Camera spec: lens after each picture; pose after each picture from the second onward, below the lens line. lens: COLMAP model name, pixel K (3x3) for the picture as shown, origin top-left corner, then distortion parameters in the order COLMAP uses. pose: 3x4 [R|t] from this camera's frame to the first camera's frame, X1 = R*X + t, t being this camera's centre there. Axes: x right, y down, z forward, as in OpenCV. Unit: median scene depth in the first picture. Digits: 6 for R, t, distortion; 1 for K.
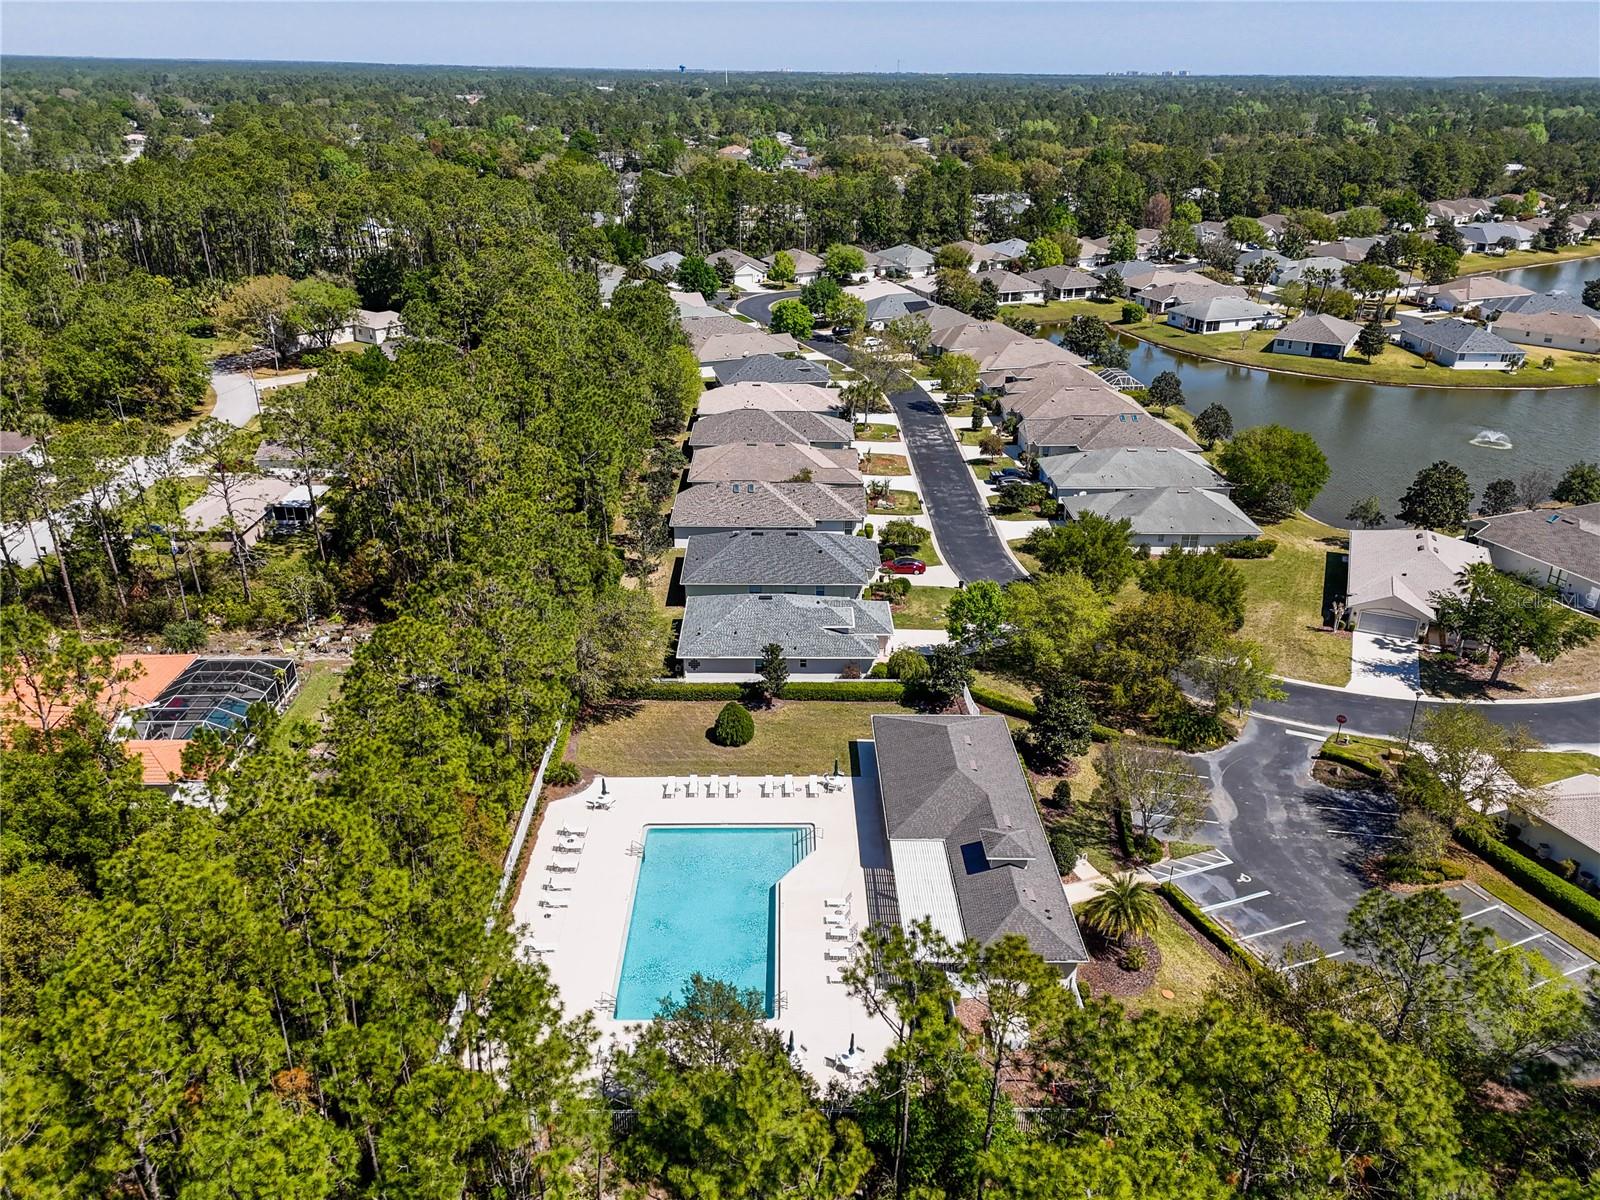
lens RADIAL K [[1169.1, 0, 800.0], [0, 1169.1, 600.0], [0, 0, 1]] dist [0.081922, -0.071207]
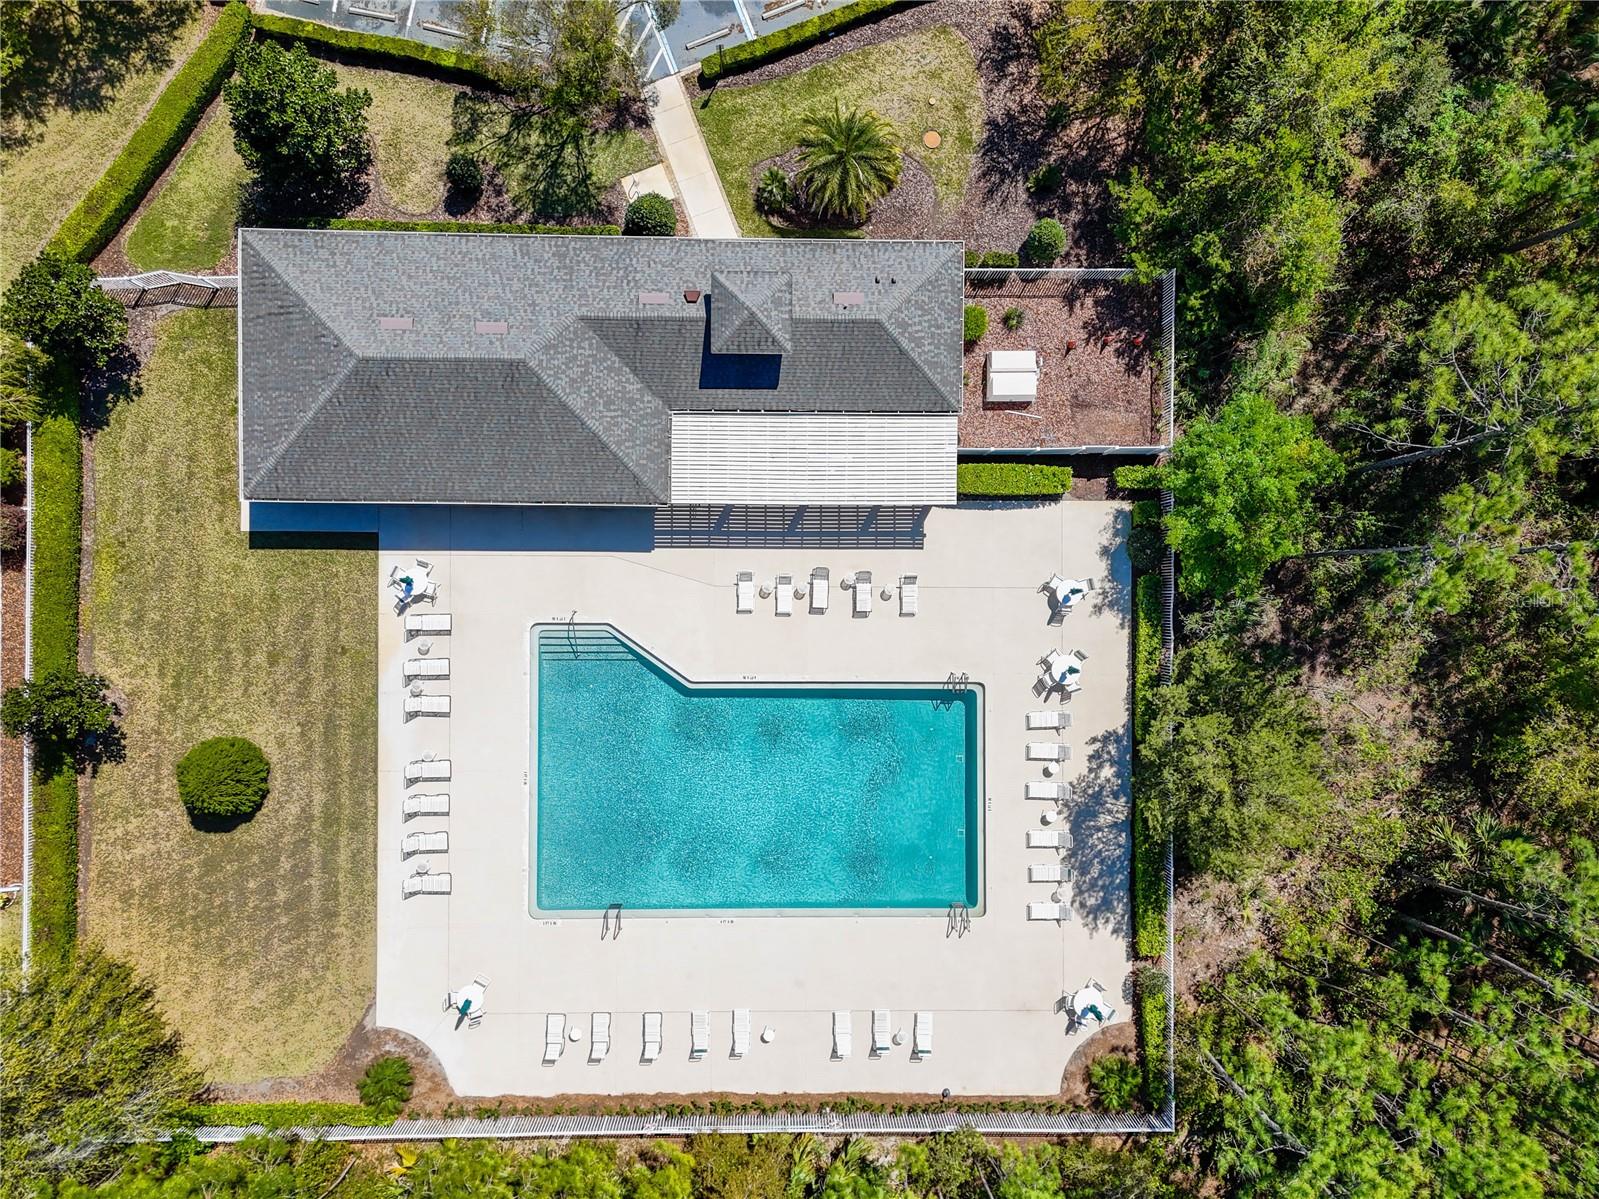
lens RADIAL K [[1174.4, 0, 800.2], [0, 1174.4, 601.7], [0, 0, 1]] dist [0.084279, -0.084356]
pose [[0.016794, -0.999855, 0.002817, 0.022327], [0.372781, 0.008876, 0.927877, -0.286556], [-0.927767, -0.014533, 0.372876, 0.622342]]
